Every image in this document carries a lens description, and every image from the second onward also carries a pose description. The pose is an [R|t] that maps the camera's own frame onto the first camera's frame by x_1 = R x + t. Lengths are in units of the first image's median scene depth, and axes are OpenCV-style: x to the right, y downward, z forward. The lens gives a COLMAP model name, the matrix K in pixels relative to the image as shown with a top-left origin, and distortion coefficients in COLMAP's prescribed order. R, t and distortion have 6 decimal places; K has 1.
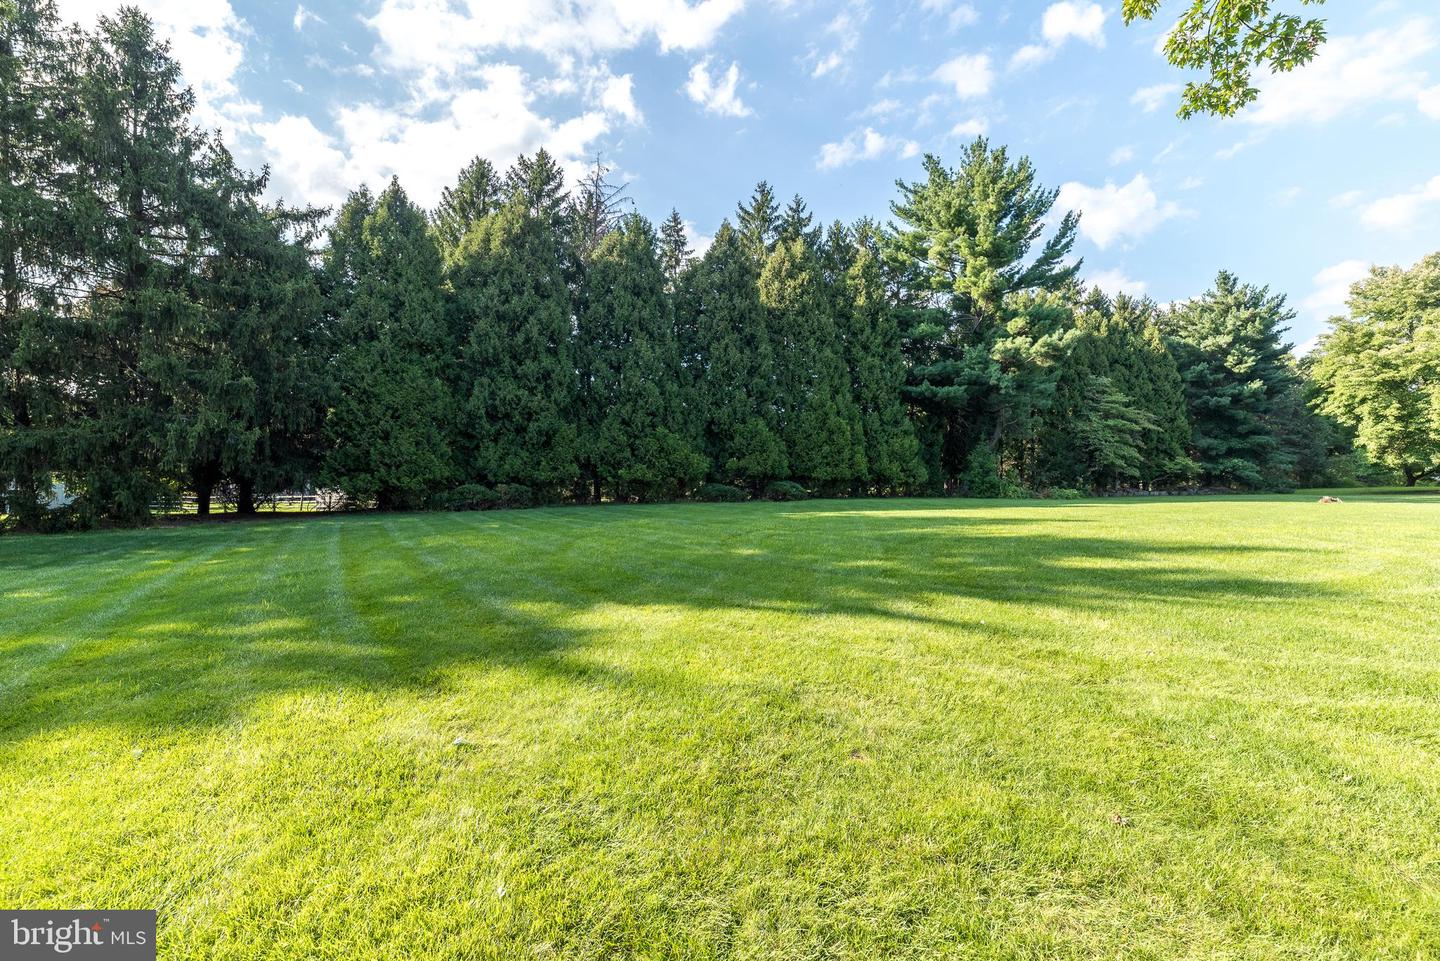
lens RADIAL K [[616.5, 0, 720.0], [0, 616.5, 480.5], [0, 0, 1]] dist [0.015312, 0.000084]
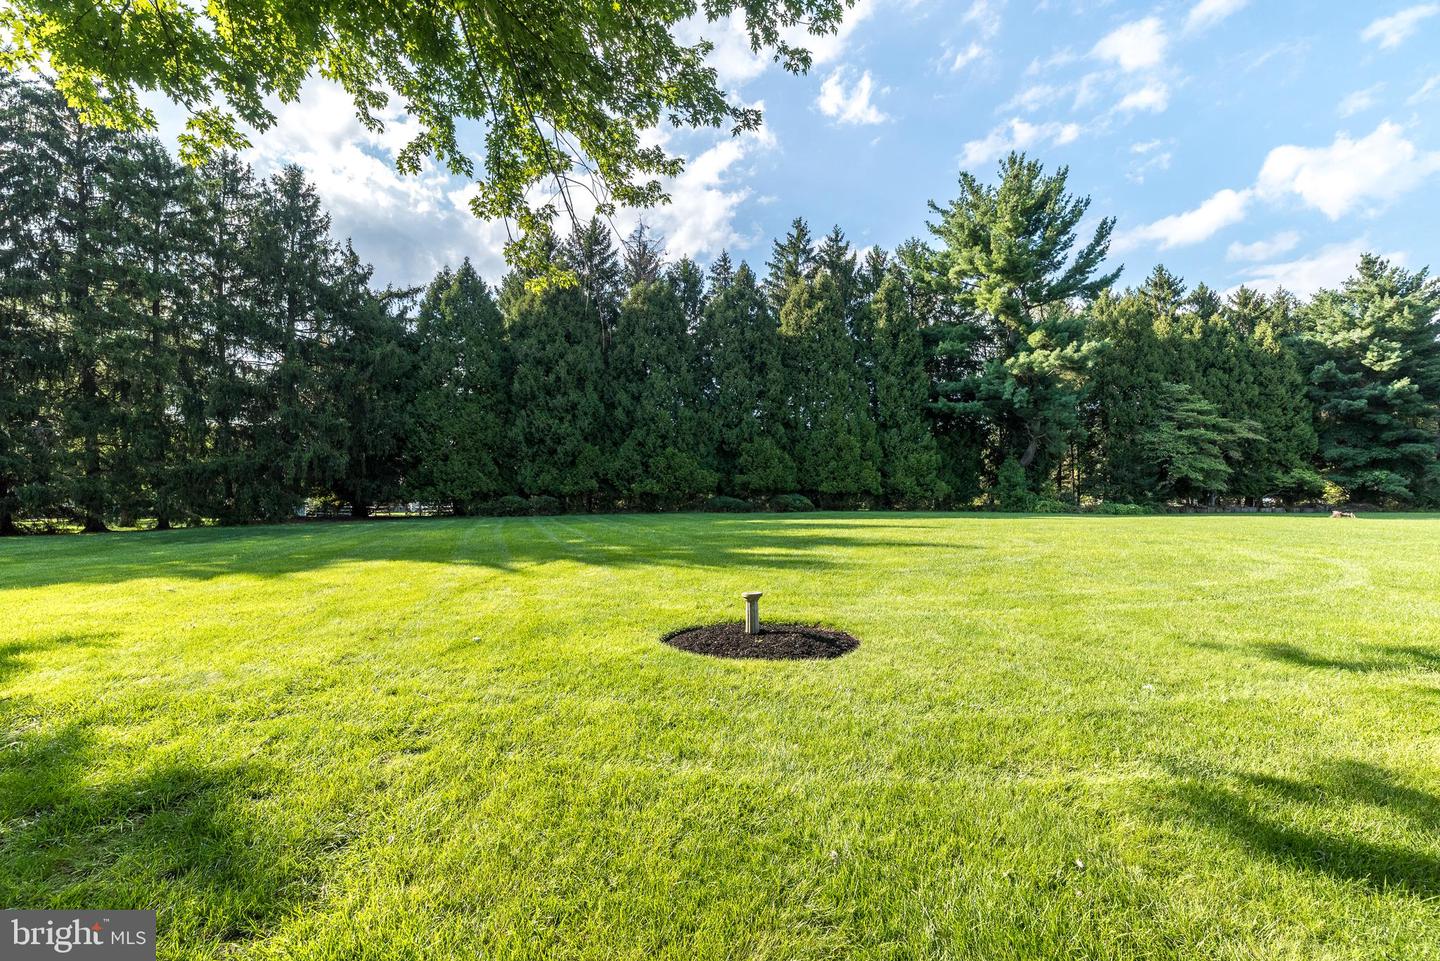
lens RADIAL K [[635.2, 0, 720.0], [0, 635.2, 480.5], [0, 0, 1]] dist [0.019613, 0.000203]
pose [[0.972356, -0.005322, -0.233442, 0.222709], [-0.001632, 0.999561, -0.029587, 0.009043], [0.233497, 0.029150, 0.971921, -0.114555]]
